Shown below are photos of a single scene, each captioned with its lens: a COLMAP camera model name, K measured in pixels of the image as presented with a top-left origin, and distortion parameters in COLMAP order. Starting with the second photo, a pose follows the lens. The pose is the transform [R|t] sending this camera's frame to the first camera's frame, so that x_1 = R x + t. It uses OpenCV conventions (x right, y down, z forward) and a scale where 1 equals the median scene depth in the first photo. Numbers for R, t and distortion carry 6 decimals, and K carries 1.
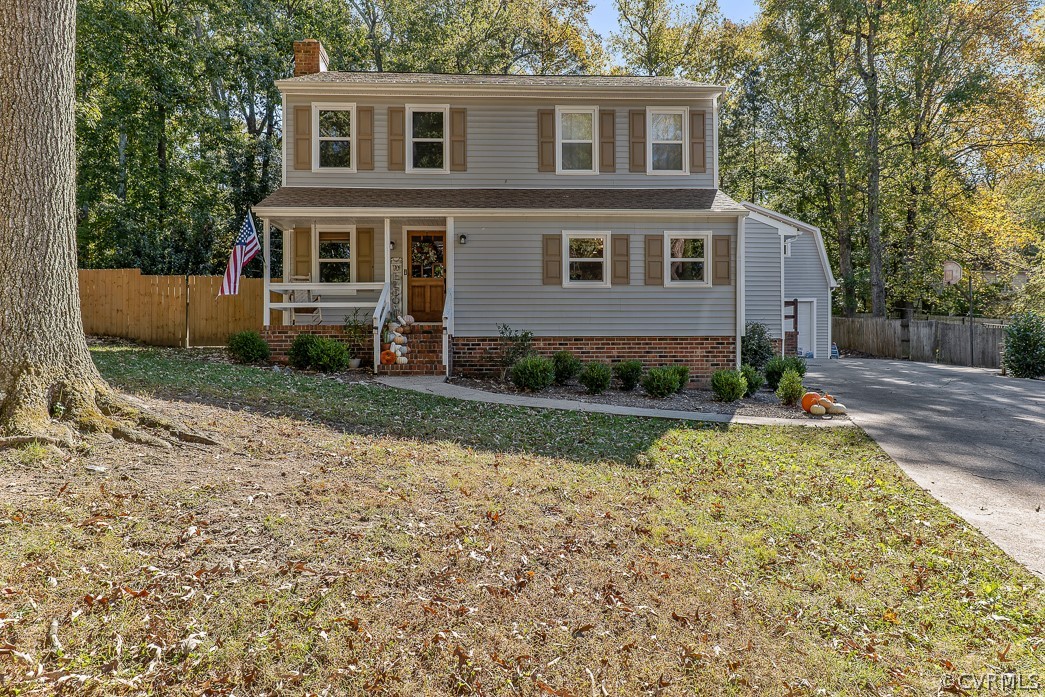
lens RADIAL K [[598.4, 0, 522.8], [0, 598.4, 359.0], [0, 0, 1]] dist [-0.021555, -0.000683]
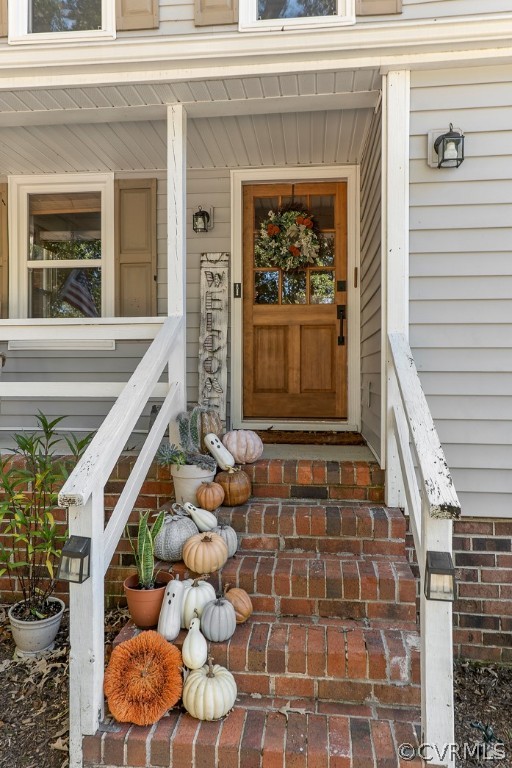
lens RADIAL K [[542.1, 0, 265.9], [0, 542.1, 370.9], [0, 0, 1]] dist [0.024291, 0.005967]
pose [[0.988986, 0.002464, -0.147991, -0.127430], [-0.006542, 0.999612, -0.027076, -0.084567], [0.147867, 0.027746, 0.988618, 0.663805]]
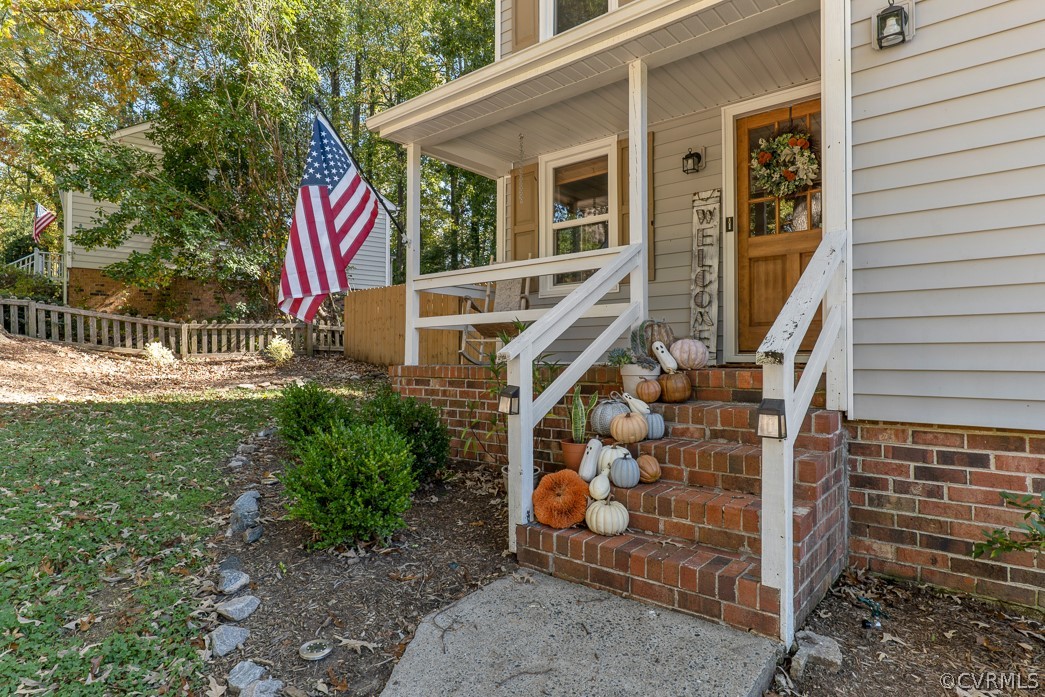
lens RADIAL K [[570.5, 0, 520.6], [0, 570.5, 346.2], [0, 0, 1]] dist [-0.002415, -0.000379]
pose [[0.747619, -0.009630, -0.664058, -0.052805], [-0.017357, 0.999270, -0.034032, -0.051480], [0.663901, 0.036969, 0.746906, 0.642032]]
